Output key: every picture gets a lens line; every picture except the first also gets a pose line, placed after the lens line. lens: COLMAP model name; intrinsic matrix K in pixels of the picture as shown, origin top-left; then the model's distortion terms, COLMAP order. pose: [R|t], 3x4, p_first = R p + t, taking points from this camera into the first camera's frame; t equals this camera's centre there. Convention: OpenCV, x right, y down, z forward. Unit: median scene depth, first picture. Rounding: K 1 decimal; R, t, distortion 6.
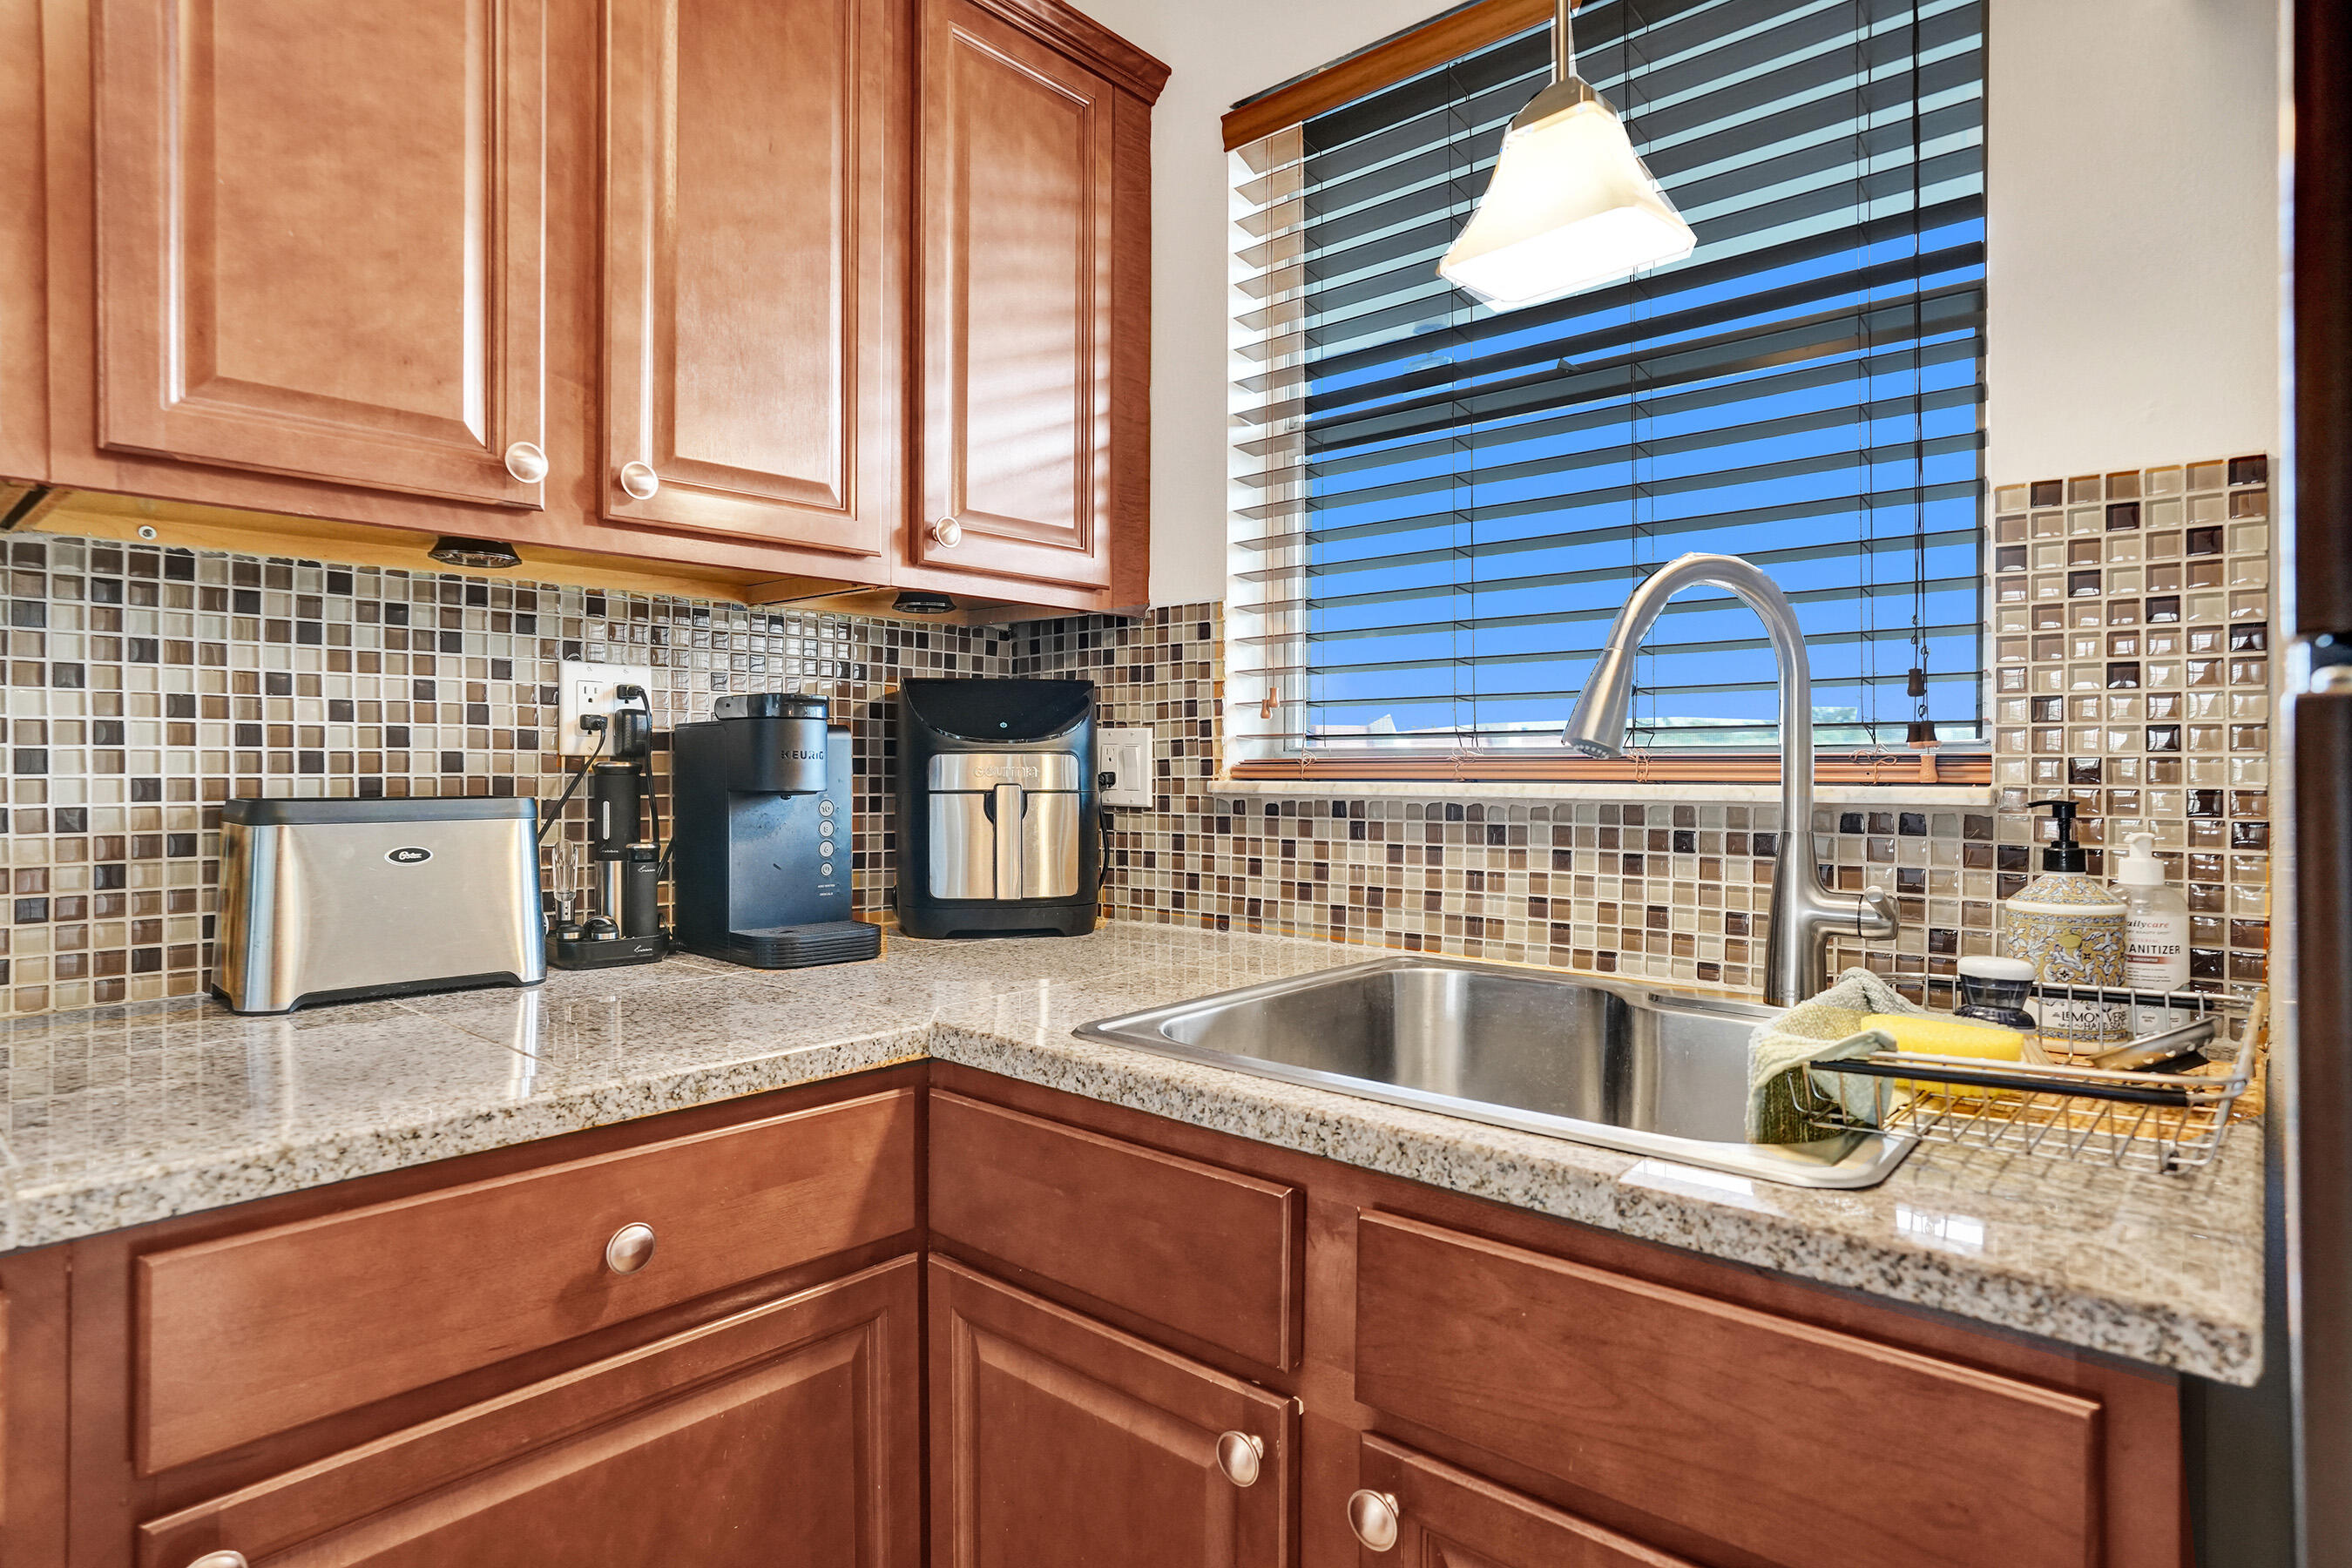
lens RADIAL K [[1261.7, 0, 1176.0], [0, 1261.7, 784.0], [0, 0, 1]] dist [-0.065528, 0.046164]
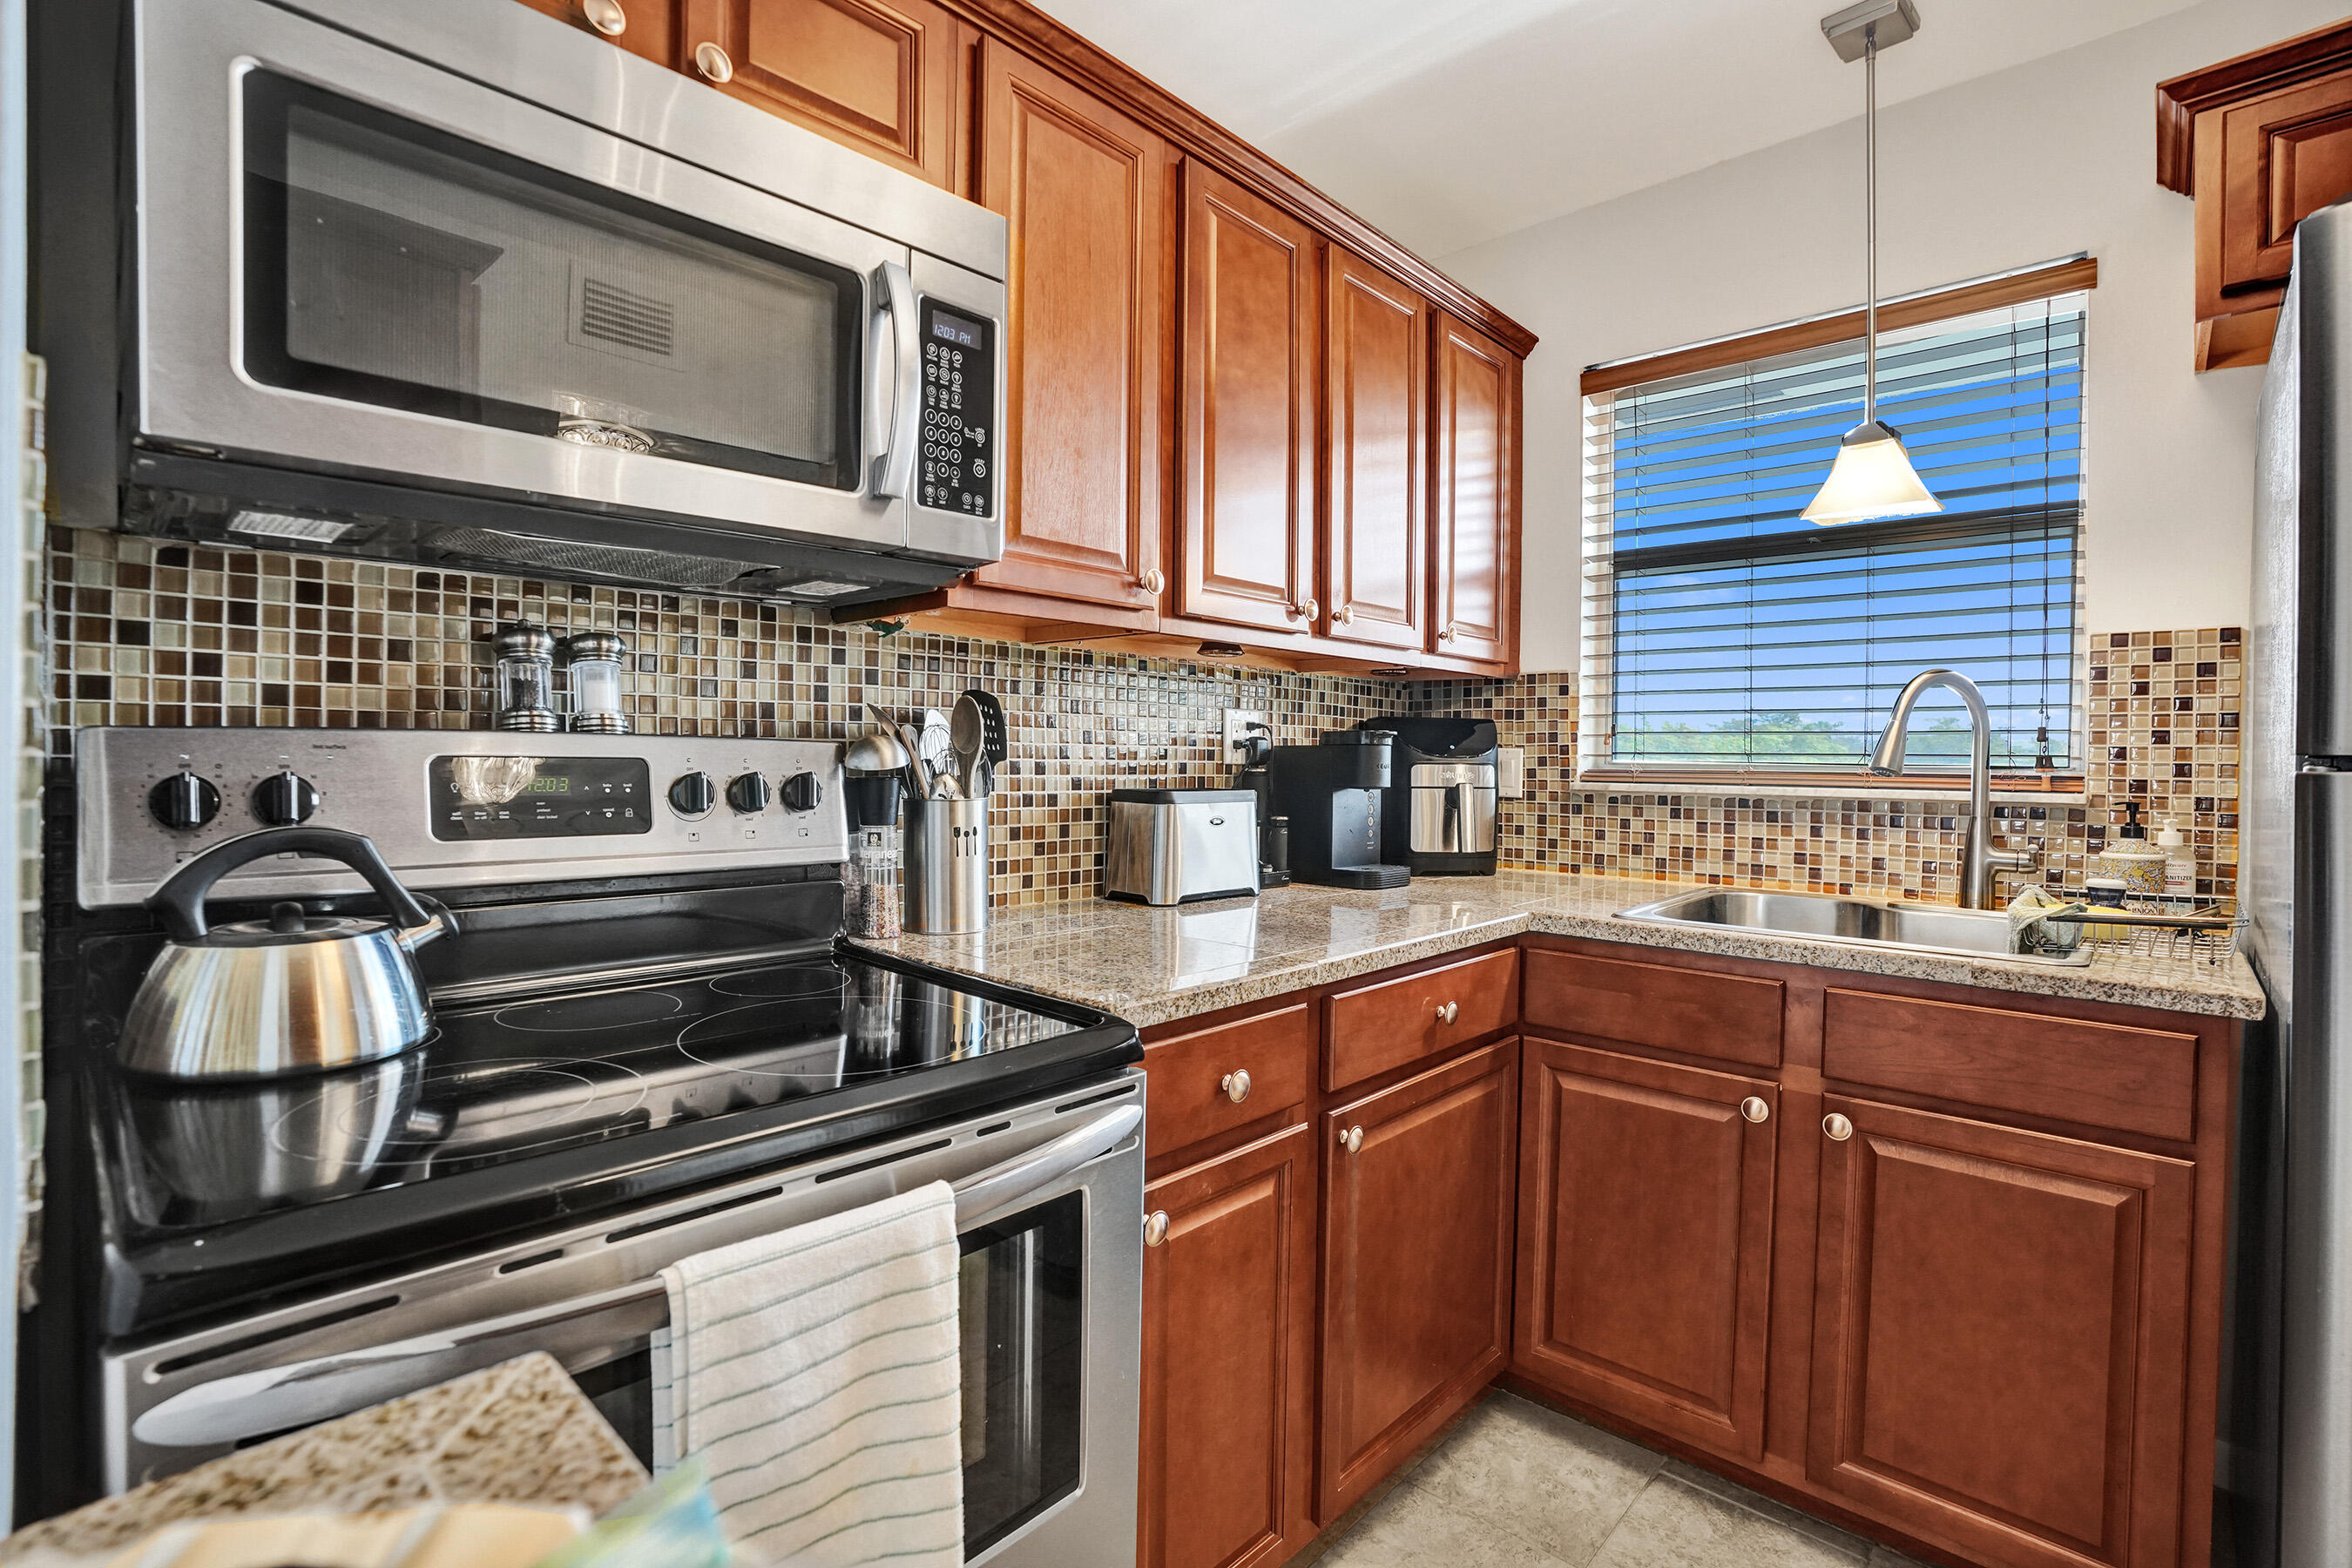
lens RADIAL K [[1078.4, 0, 1176.0], [0, 1078.4, 784.0], [0, 0, 1]] dist [-0.080661, 0.033078]
pose [[0.999435, 0.011369, -0.031633, -0.537778], [-0.011040, 0.999883, 0.010566, -0.011309], [0.031750, -0.010210, 0.999444, -0.491244]]
